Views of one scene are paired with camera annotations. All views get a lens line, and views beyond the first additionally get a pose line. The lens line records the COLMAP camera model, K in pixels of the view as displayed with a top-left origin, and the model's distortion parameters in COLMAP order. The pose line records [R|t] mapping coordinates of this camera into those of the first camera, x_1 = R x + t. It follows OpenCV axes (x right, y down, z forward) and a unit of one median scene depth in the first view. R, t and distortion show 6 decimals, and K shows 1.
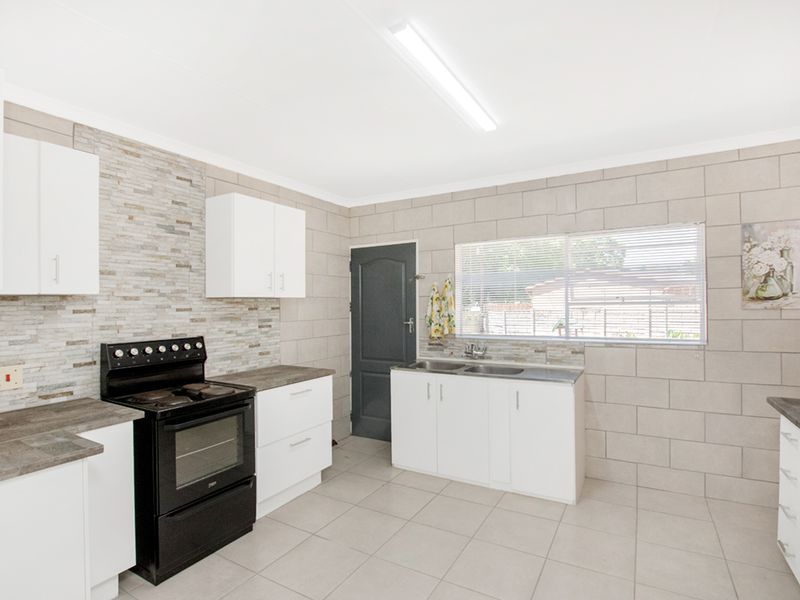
lens RADIAL K [[414.5, 0, 400.0], [0, 414.5, 300.0], [0, 0, 1]] dist [-0.001586, -0.000937]
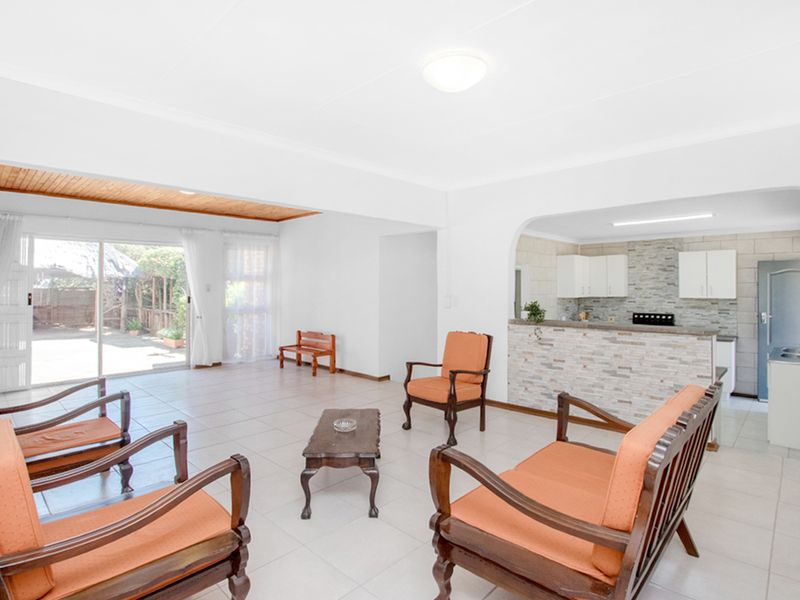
lens RADIAL K [[439.9, 0, 396.3], [0, 439.9, 289.5], [0, 0, 1]] dist [-0.005590, -0.001481]
pose [[-0.253802, 0.015378, -0.967134, 2.076634], [0.017025, 0.999790, 0.011430, -0.095599], [0.967106, -0.013565, -0.254010, 0.096750]]
